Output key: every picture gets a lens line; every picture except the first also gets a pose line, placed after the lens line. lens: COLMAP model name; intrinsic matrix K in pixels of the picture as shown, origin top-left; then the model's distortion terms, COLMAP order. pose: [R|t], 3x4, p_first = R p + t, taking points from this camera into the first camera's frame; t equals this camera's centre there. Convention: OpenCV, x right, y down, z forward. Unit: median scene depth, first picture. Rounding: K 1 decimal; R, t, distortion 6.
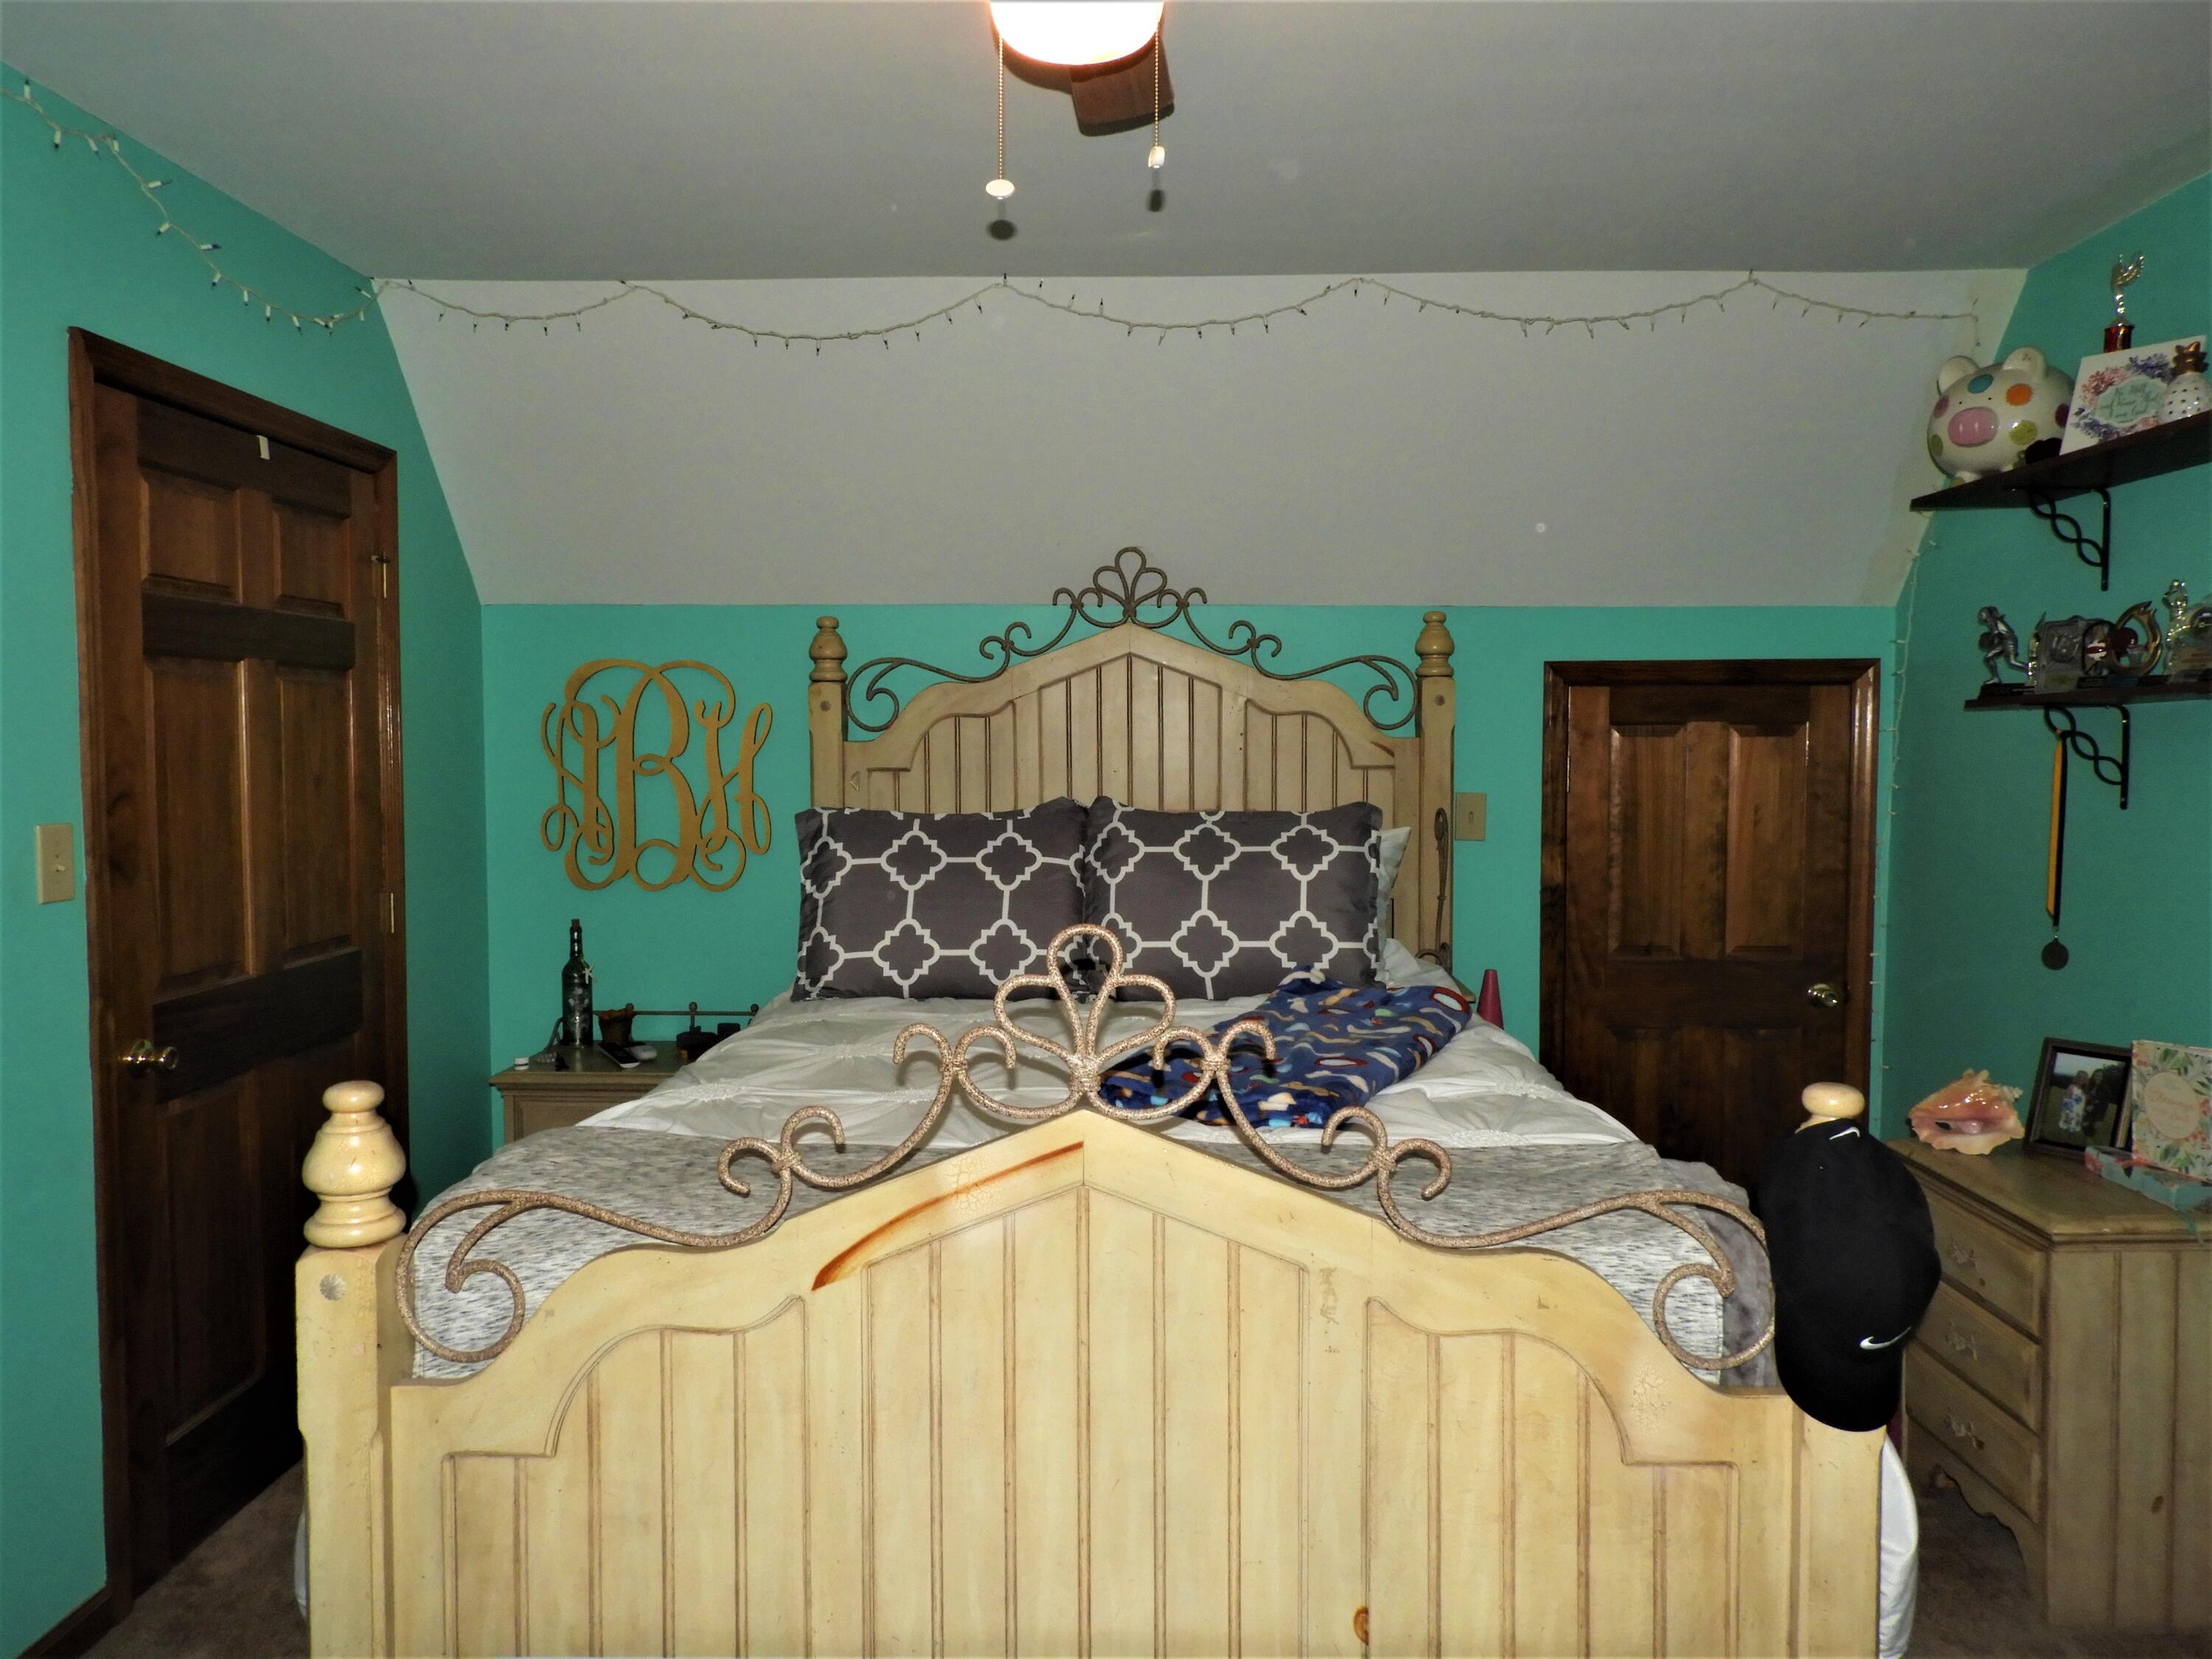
lens RADIAL K [[1569.0, 0, 1102.1], [0, 1569.0, 827.0], [0, 0, 1]] dist [-0.000194, 0.006965]
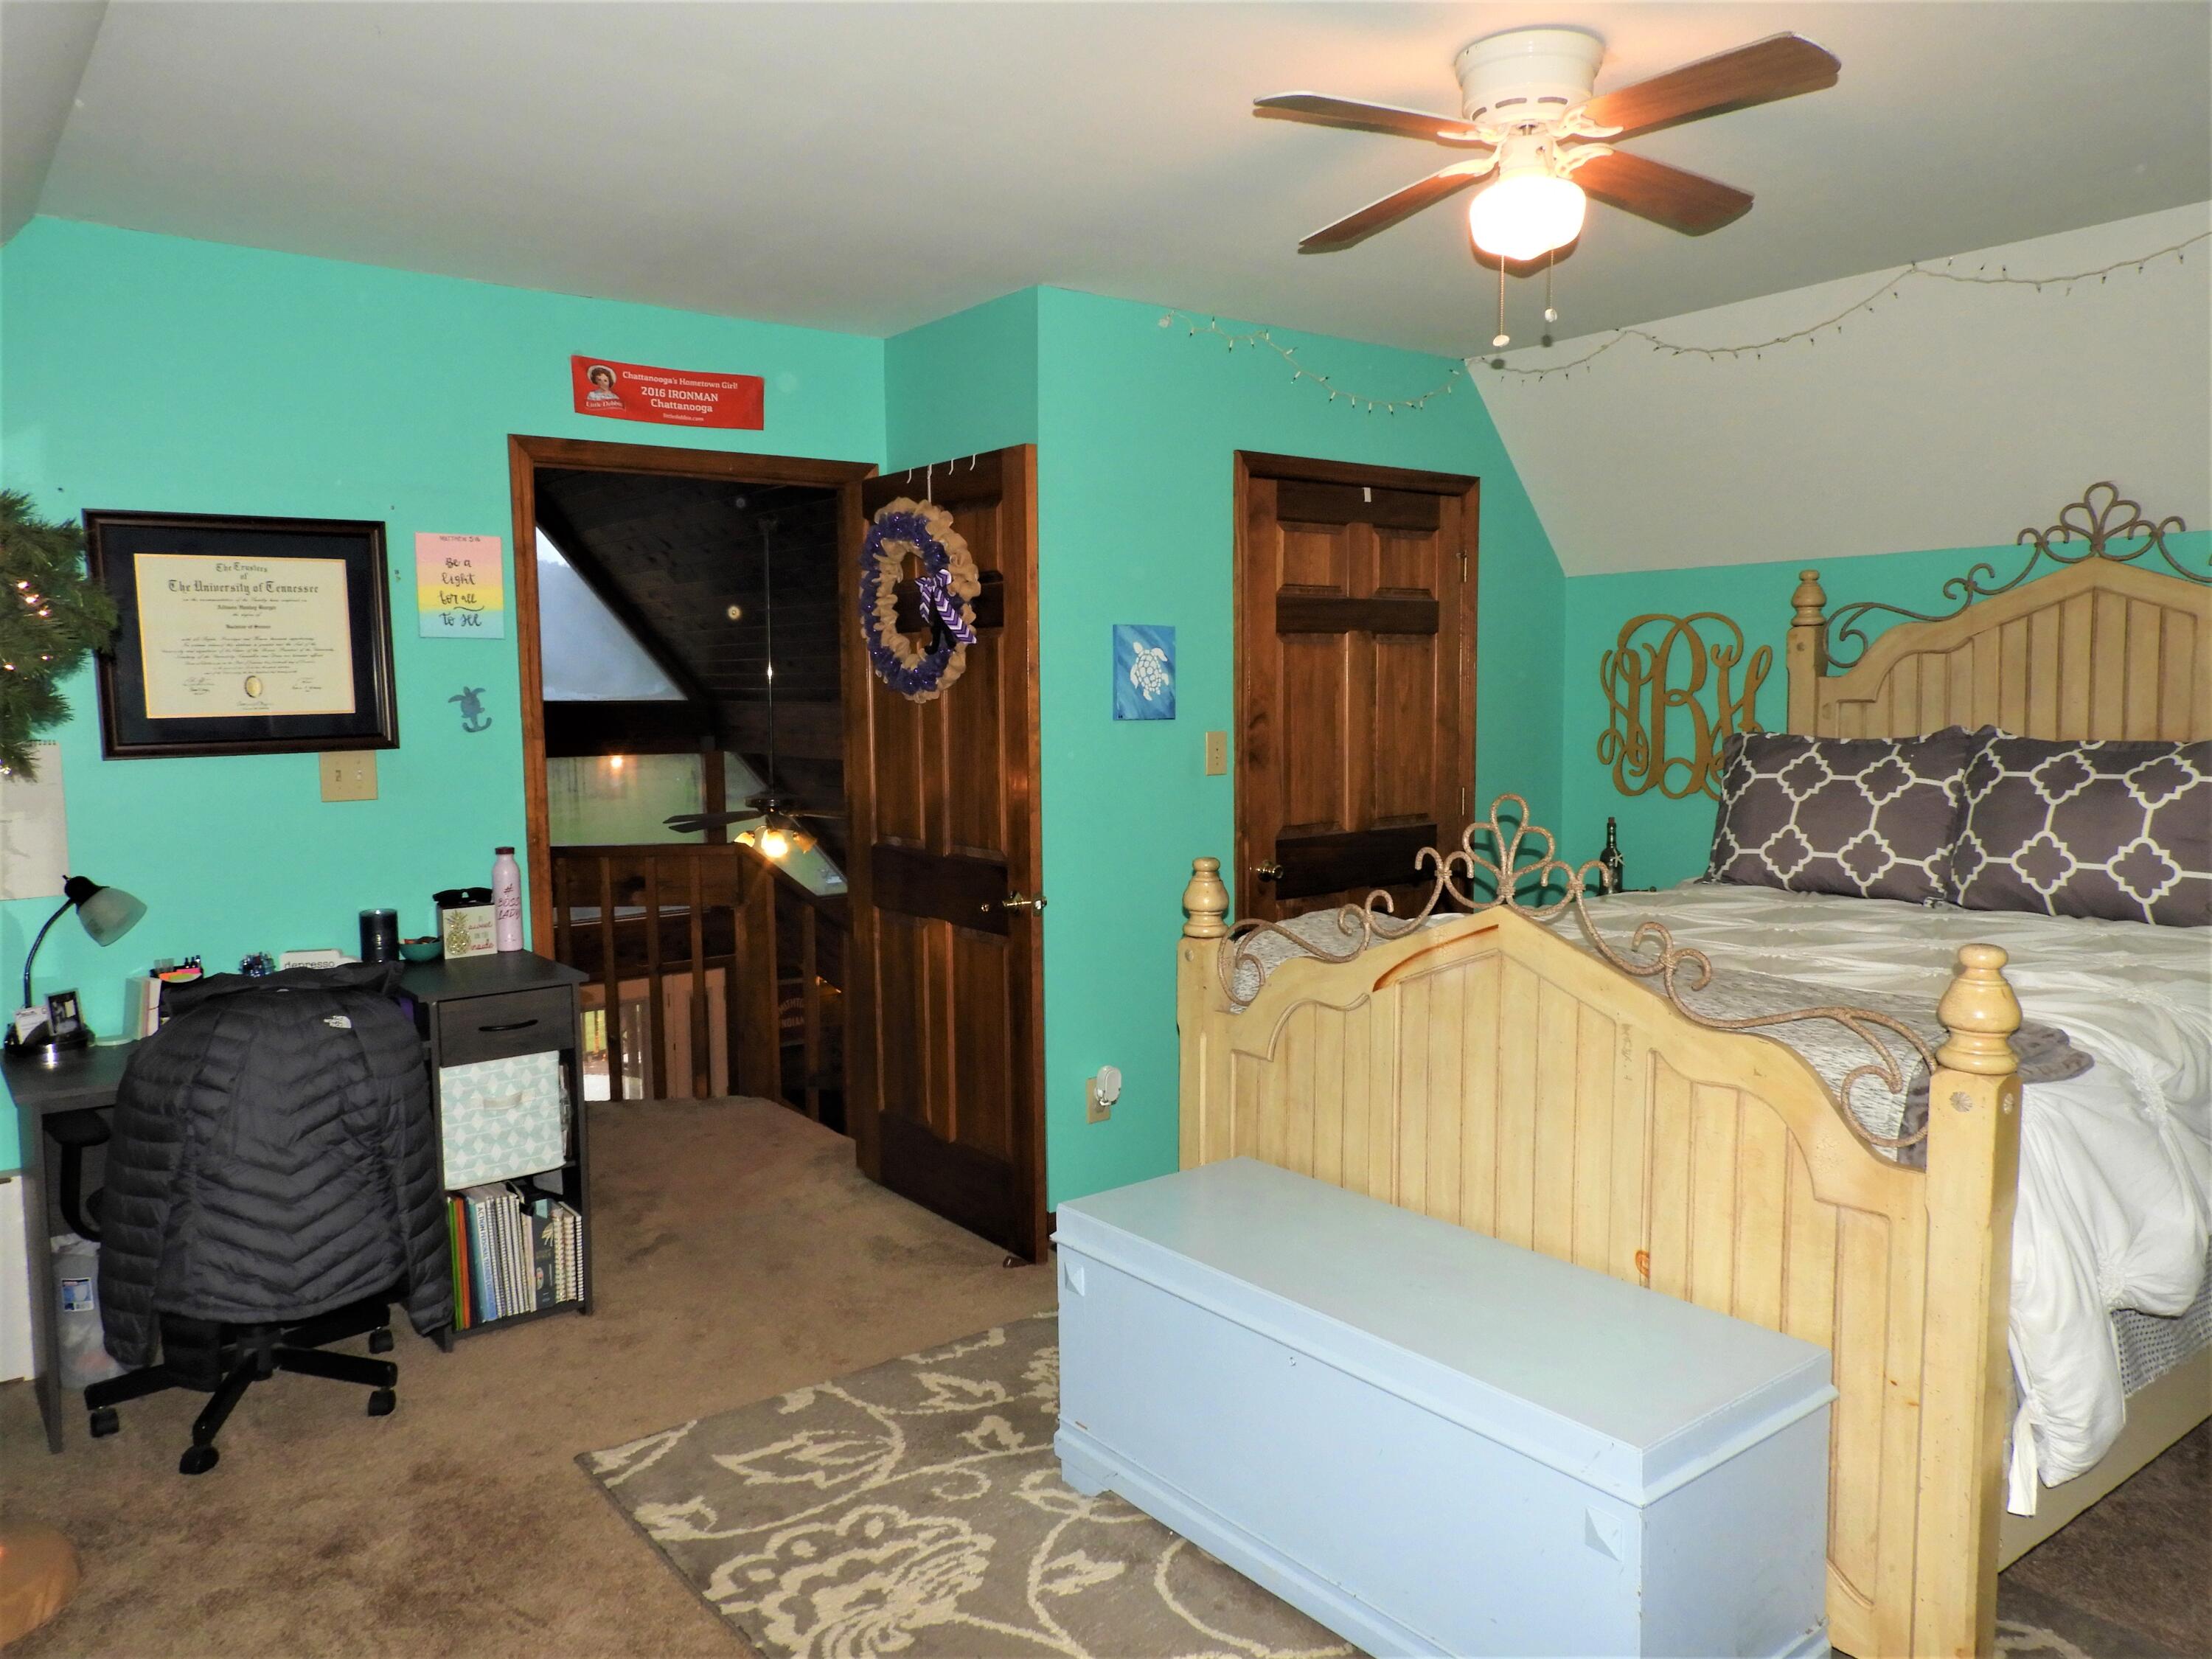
lens RADIAL K [[1569.0, 0, 1111.3], [0, 1569.0, 827.6], [0, 0, 1]] dist [-0.000194, 0.006965]
pose [[0.634352, 0.061064, -0.770629, 0.476934], [-0.028780, 0.998050, 0.055394, 0.009043], [0.772509, -0.012961, 0.634872, -0.172712]]
